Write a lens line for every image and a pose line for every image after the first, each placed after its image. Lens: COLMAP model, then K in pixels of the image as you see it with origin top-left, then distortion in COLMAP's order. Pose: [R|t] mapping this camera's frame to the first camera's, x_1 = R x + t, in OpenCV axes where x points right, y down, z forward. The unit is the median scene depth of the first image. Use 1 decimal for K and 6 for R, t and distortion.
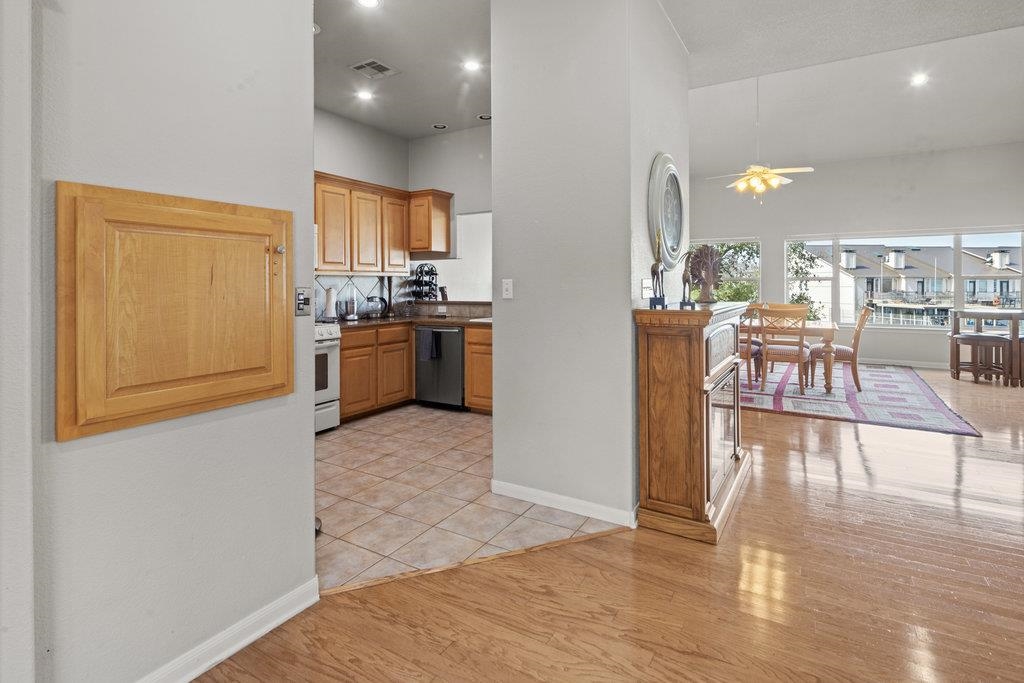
lens RADIAL K [[503.9, 0, 521.7], [0, 503.9, 281.4], [0, 0, 1]] dist [0.000430, -0.000790]
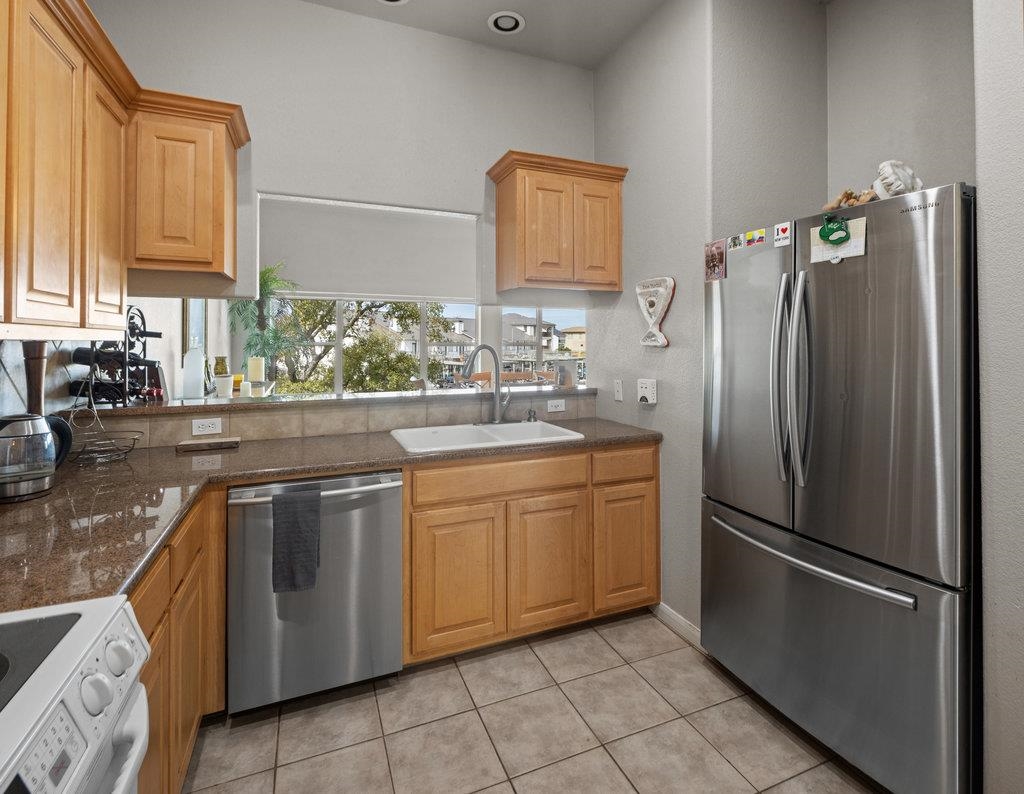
lens RADIAL K [[504.7, 0, 521.1], [0, 504.7, 338.4], [0, 0, 1]] dist [0.006750, -0.001756]
pose [[0.598226, 0.013368, 0.801216, -0.347144], [-0.008659, 0.999910, -0.010218, -0.010992], [-0.801280, -0.000825, 0.598288, 0.612744]]
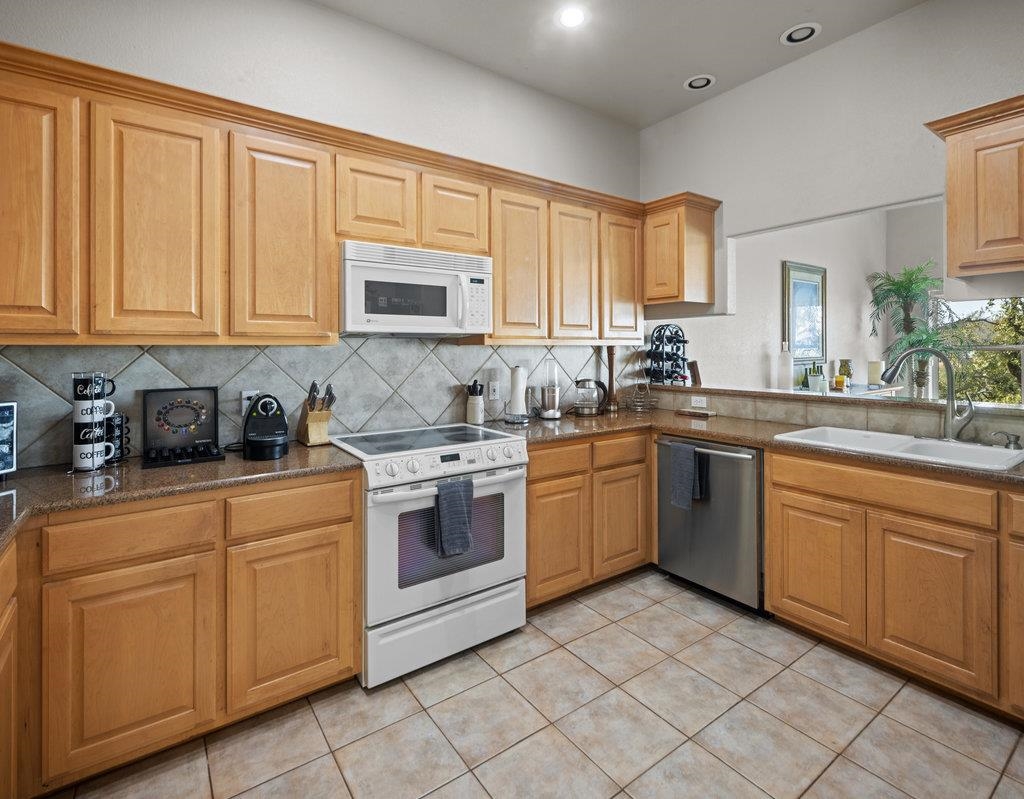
lens RADIAL K [[504.7, 0, 525.8], [0, 504.7, 346.3], [0, 0, 1]] dist [0.006750, -0.001756]
pose [[0.921423, 0.002921, -0.388551, -0.122329], [-0.001489, 0.999991, 0.003988, -0.011912], [0.388559, -0.003096, 0.921419, 0.405409]]
